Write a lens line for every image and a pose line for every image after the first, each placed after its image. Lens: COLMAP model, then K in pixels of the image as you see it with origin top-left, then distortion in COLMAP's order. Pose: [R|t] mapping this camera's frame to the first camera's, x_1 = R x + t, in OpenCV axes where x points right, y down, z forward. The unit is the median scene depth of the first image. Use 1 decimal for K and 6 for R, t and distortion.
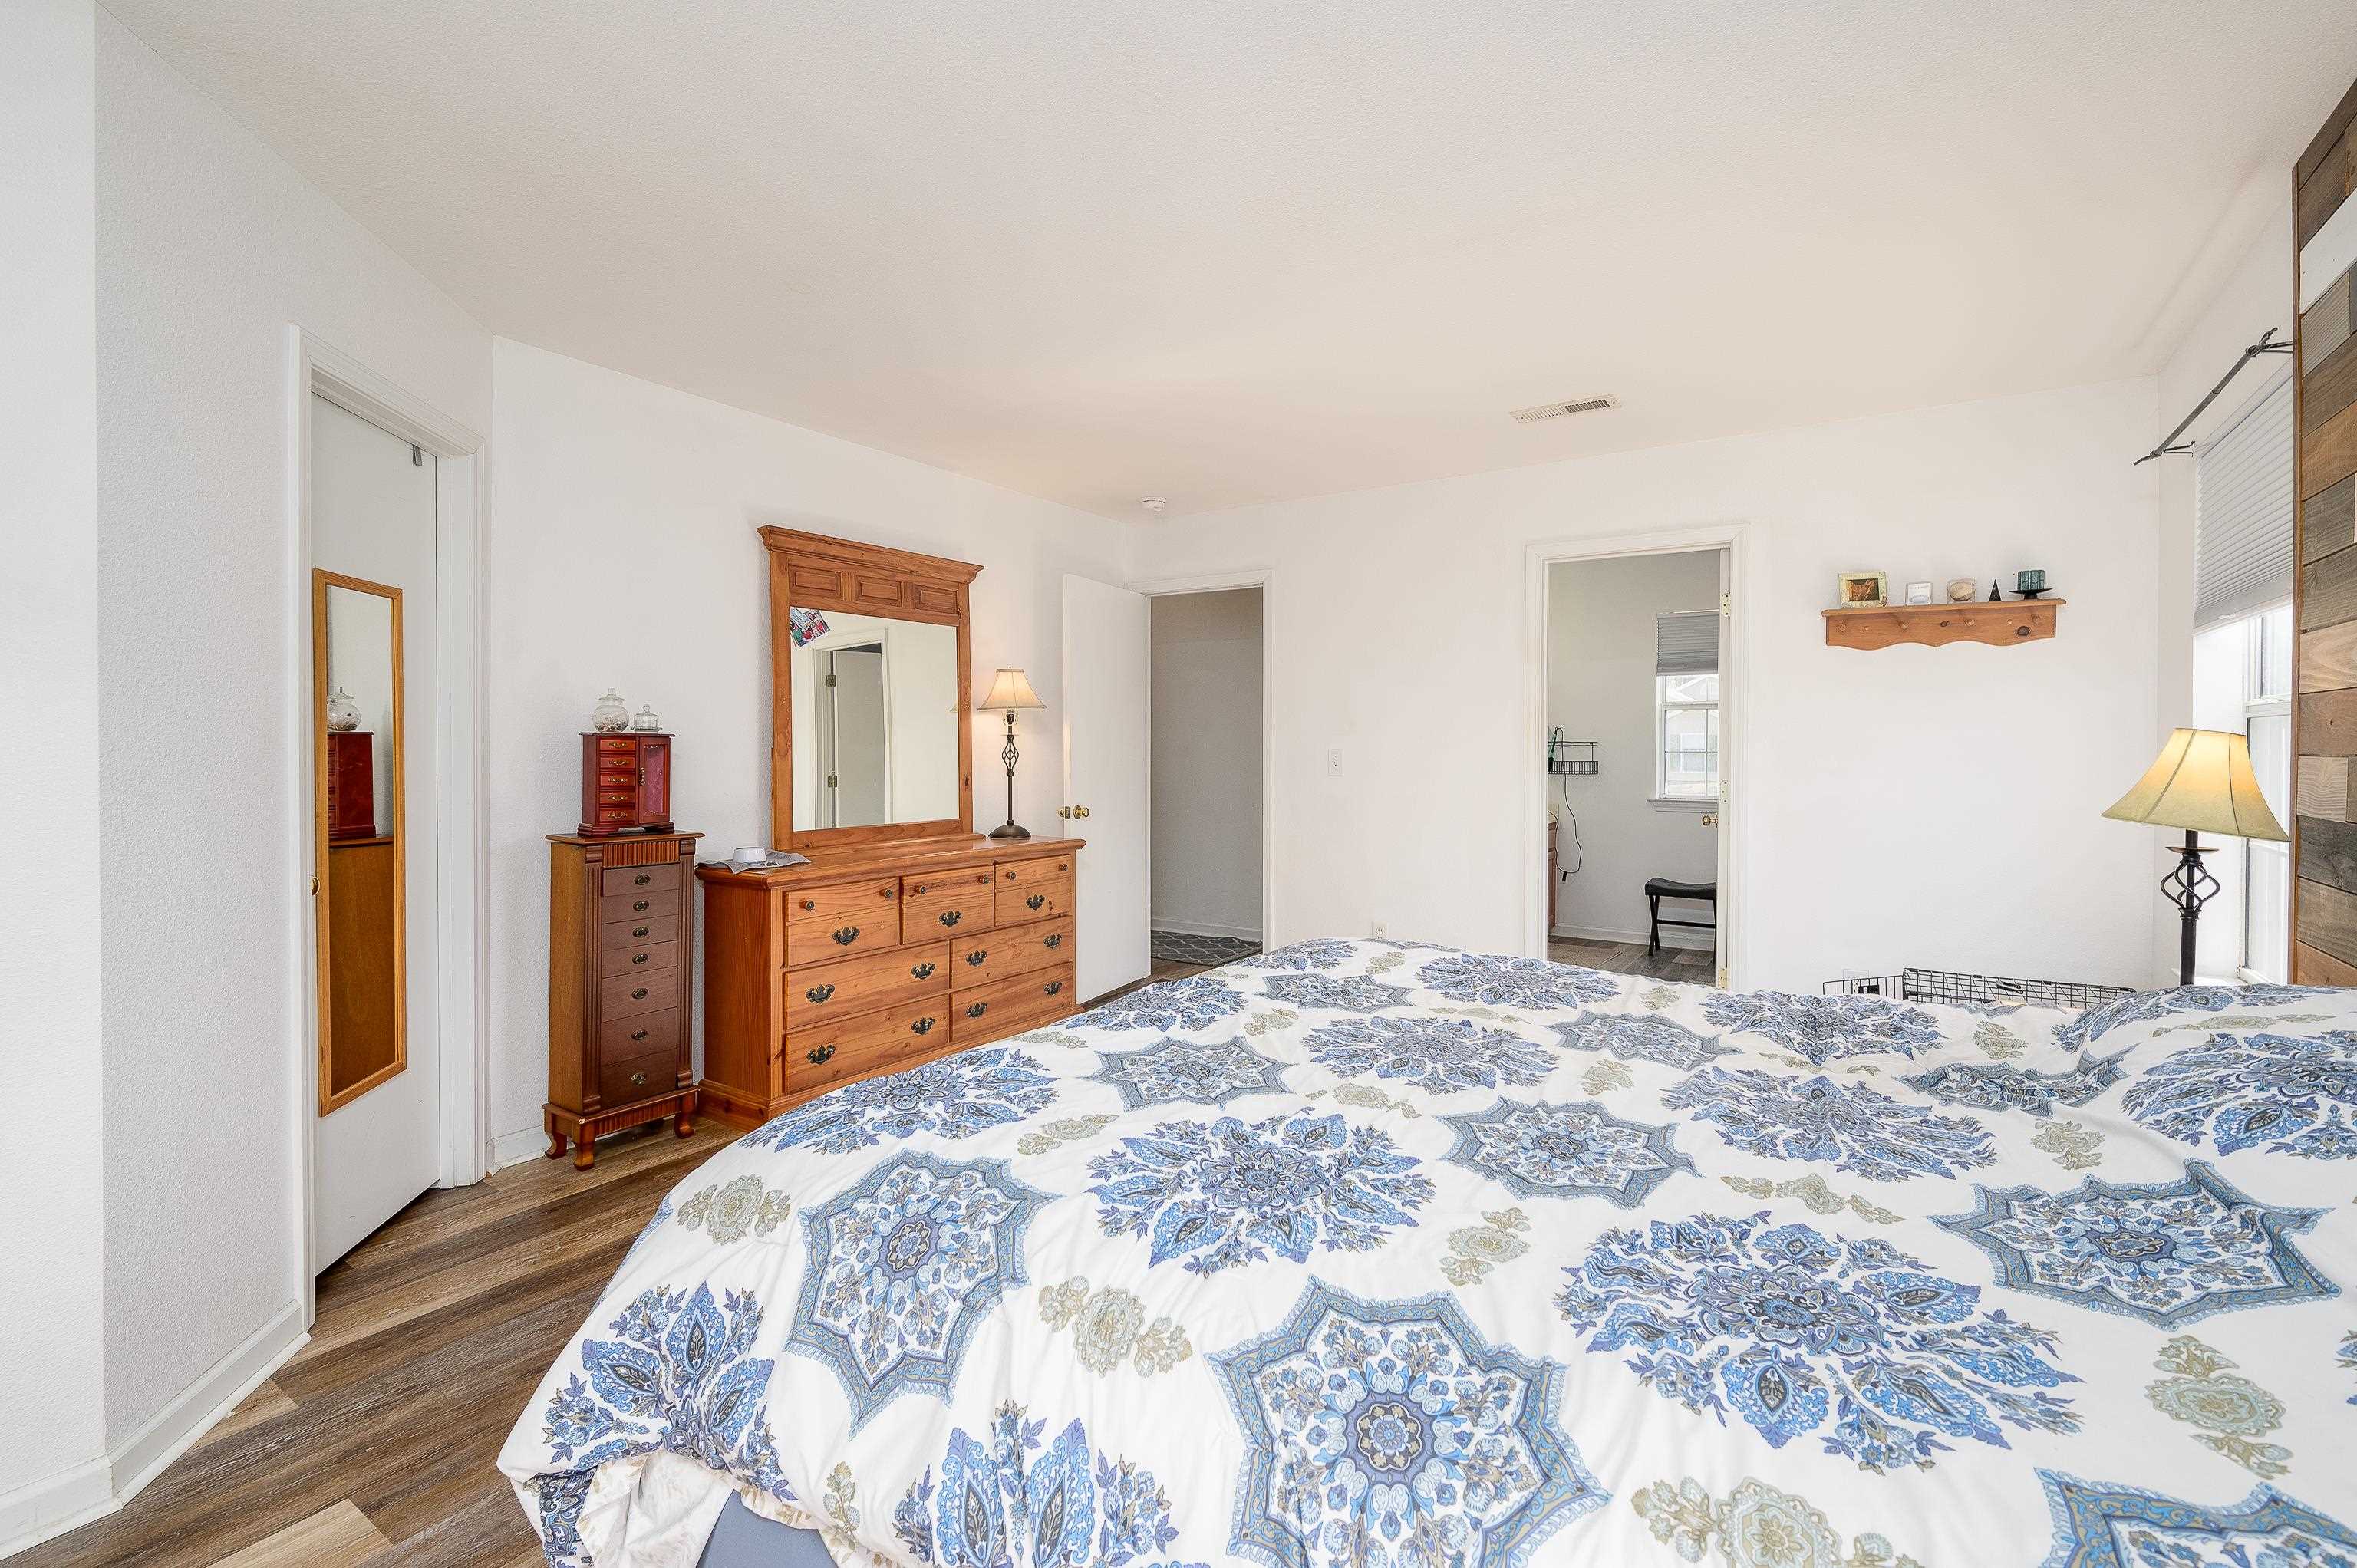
lens RADIAL K [[1063.0, 0, 1177.2], [0, 1063.0, 772.6], [0, 0, 1]] dist [-0.000997, -0.000112]
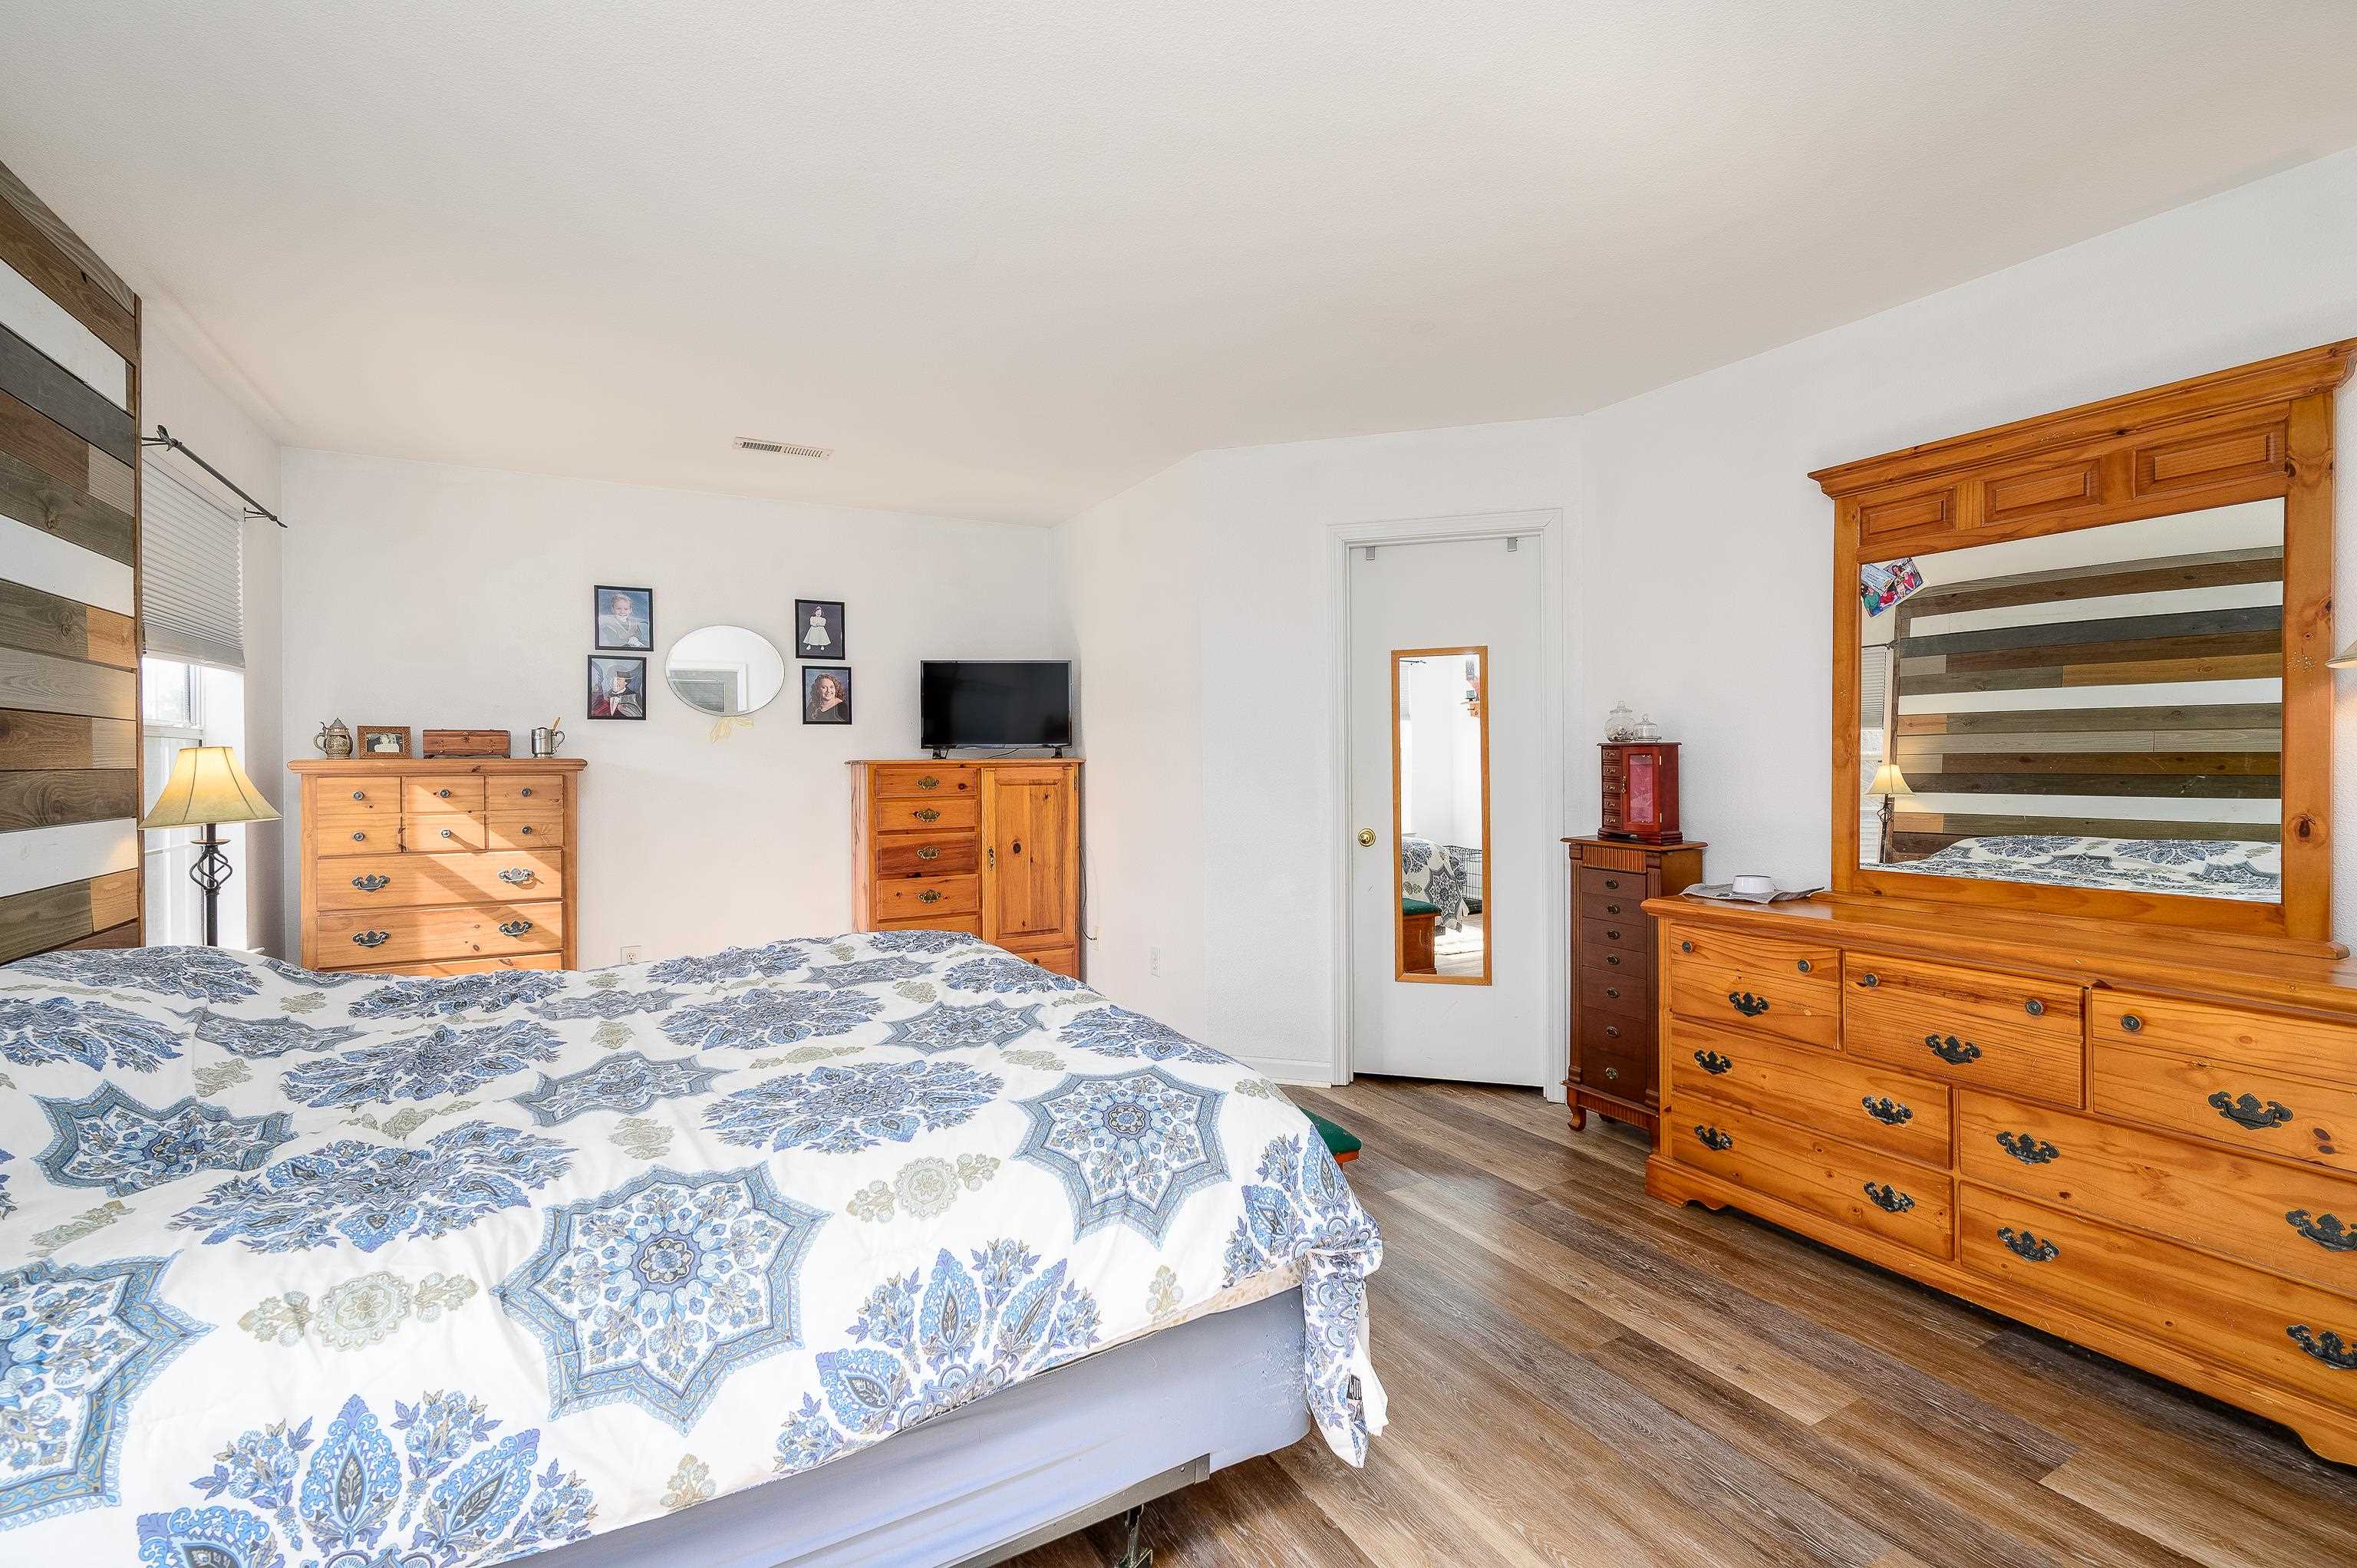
lens RADIAL K [[1063.0, 0, 1179.7], [0, 1063.0, 766.0], [0, 0, 1]] dist [-0.000997, -0.000112]
pose [[-0.465178, 0.013396, -0.885116, 0.512600], [-0.010209, 0.999738, 0.020496, -0.026264], [0.885158, 0.018571, -0.464919, 0.923186]]
